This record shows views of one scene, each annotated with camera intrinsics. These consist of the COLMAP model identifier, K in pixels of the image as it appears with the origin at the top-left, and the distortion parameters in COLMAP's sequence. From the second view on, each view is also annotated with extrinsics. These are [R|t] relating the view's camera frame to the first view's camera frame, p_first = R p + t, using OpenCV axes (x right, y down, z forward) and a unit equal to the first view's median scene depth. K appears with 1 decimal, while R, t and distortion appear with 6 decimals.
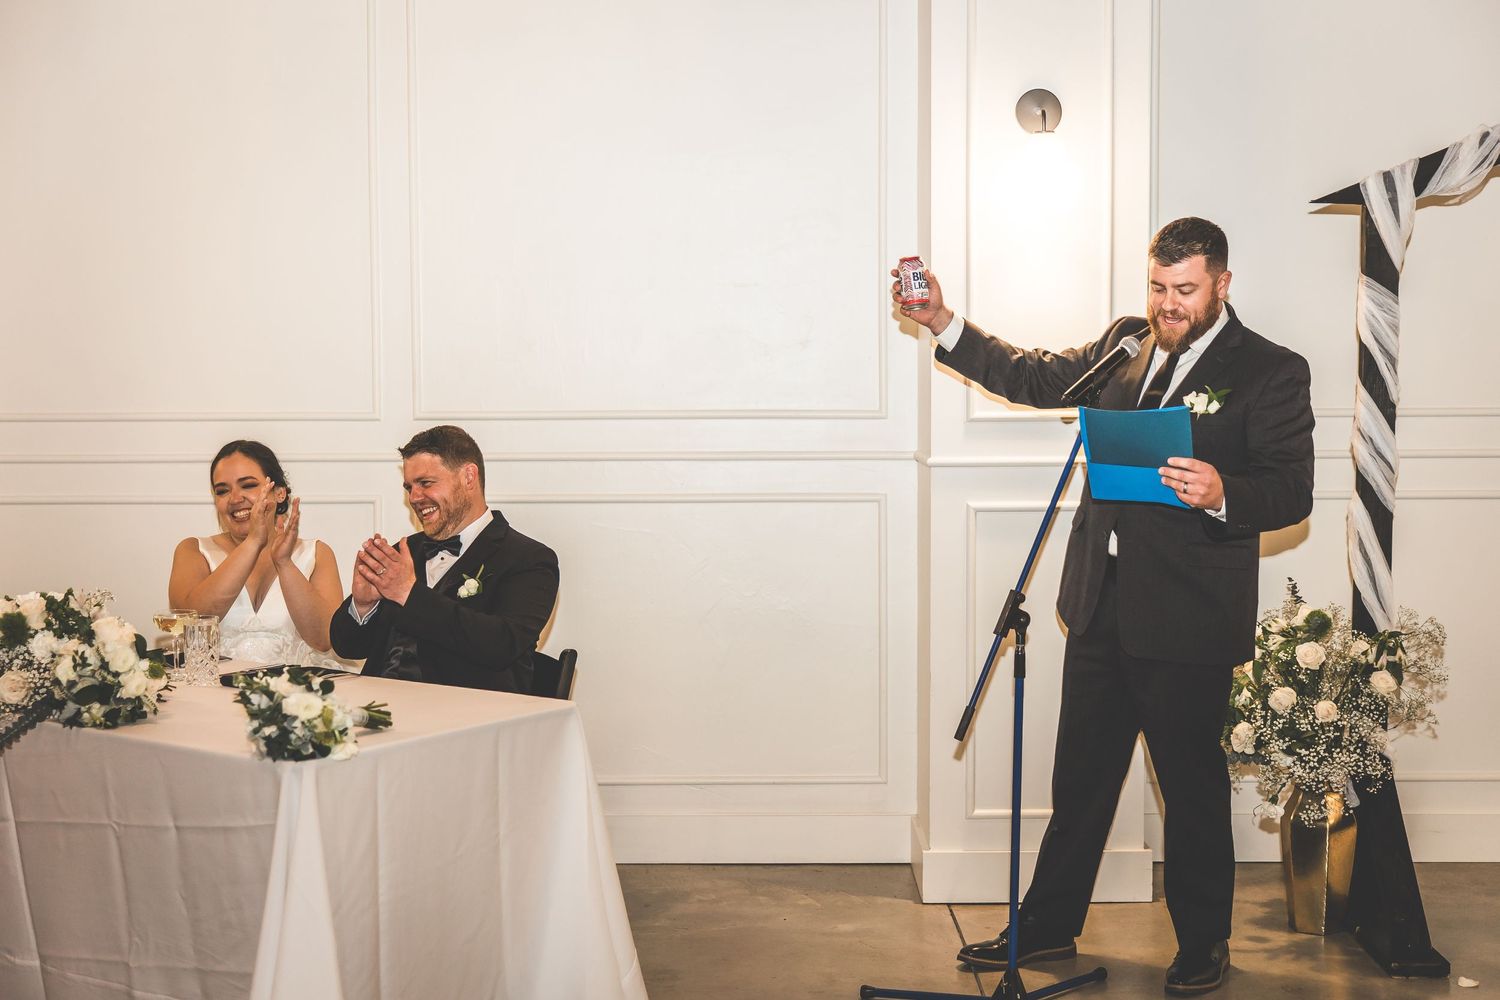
lens RADIAL K [[1993.2, 0, 750.0], [0, 1993.2, 500.0], [0, 0, 1]] dist [-0.016230, -0.033205]
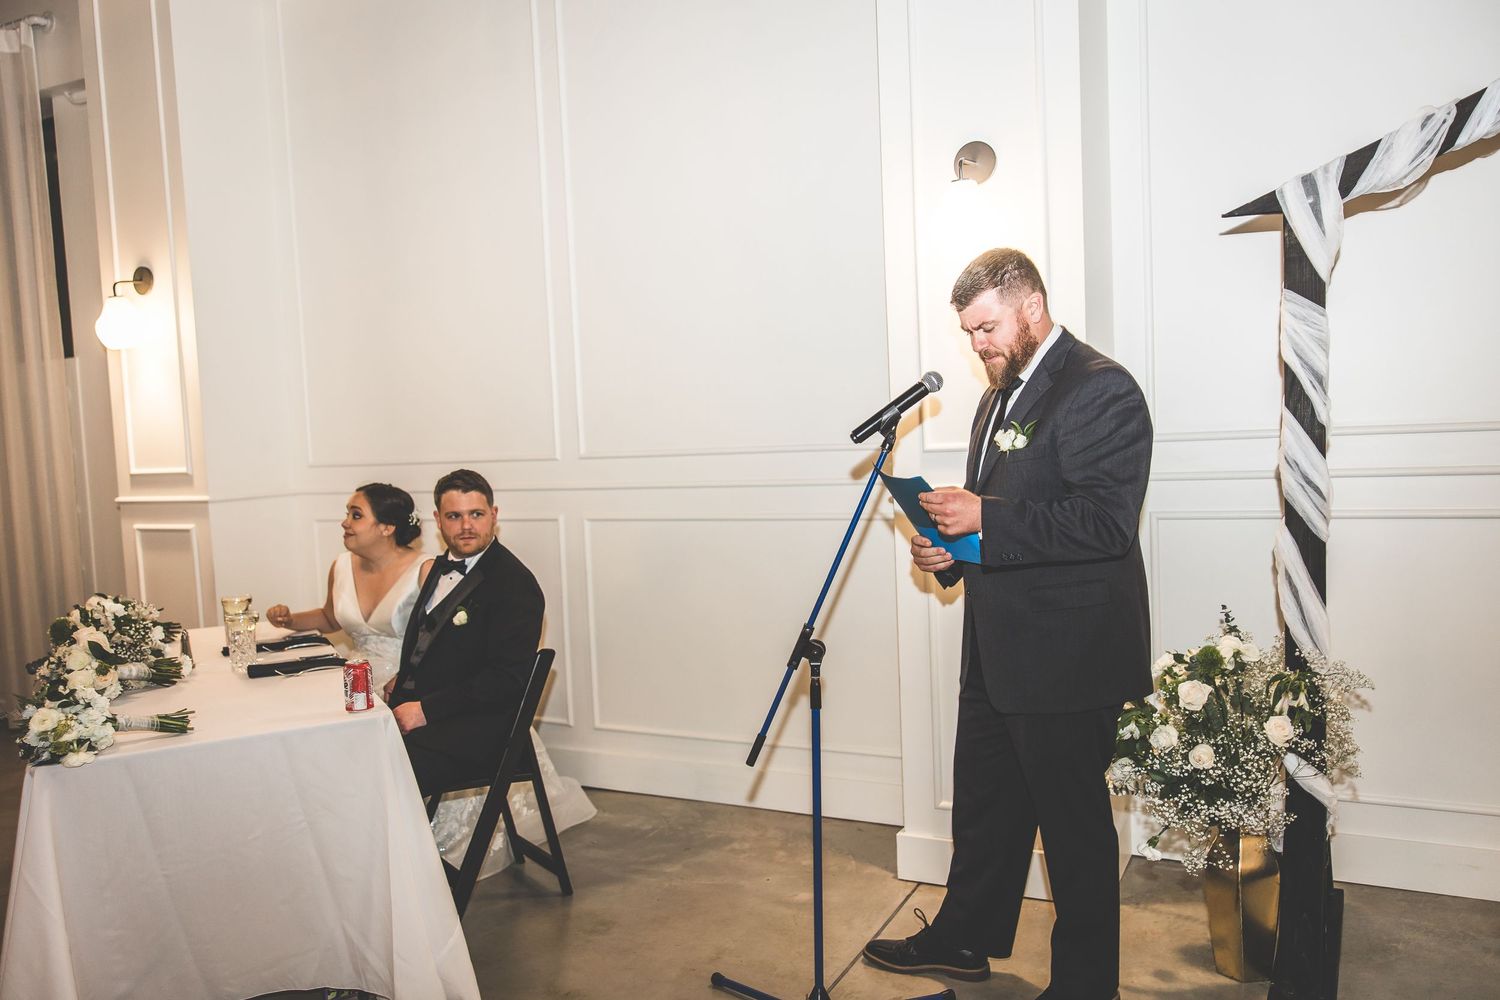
lens RADIAL K [[1227.5, 0, 750.0], [0, 1227.5, 500.0], [0, 0, 1]] dist [0.007120, 0.004756]
pose [[0.878671, -0.005042, -0.477401, 0.365875], [0.015640, 0.999712, 0.018228, -0.028409], [0.477171, -0.023483, 0.878497, 0.371024]]
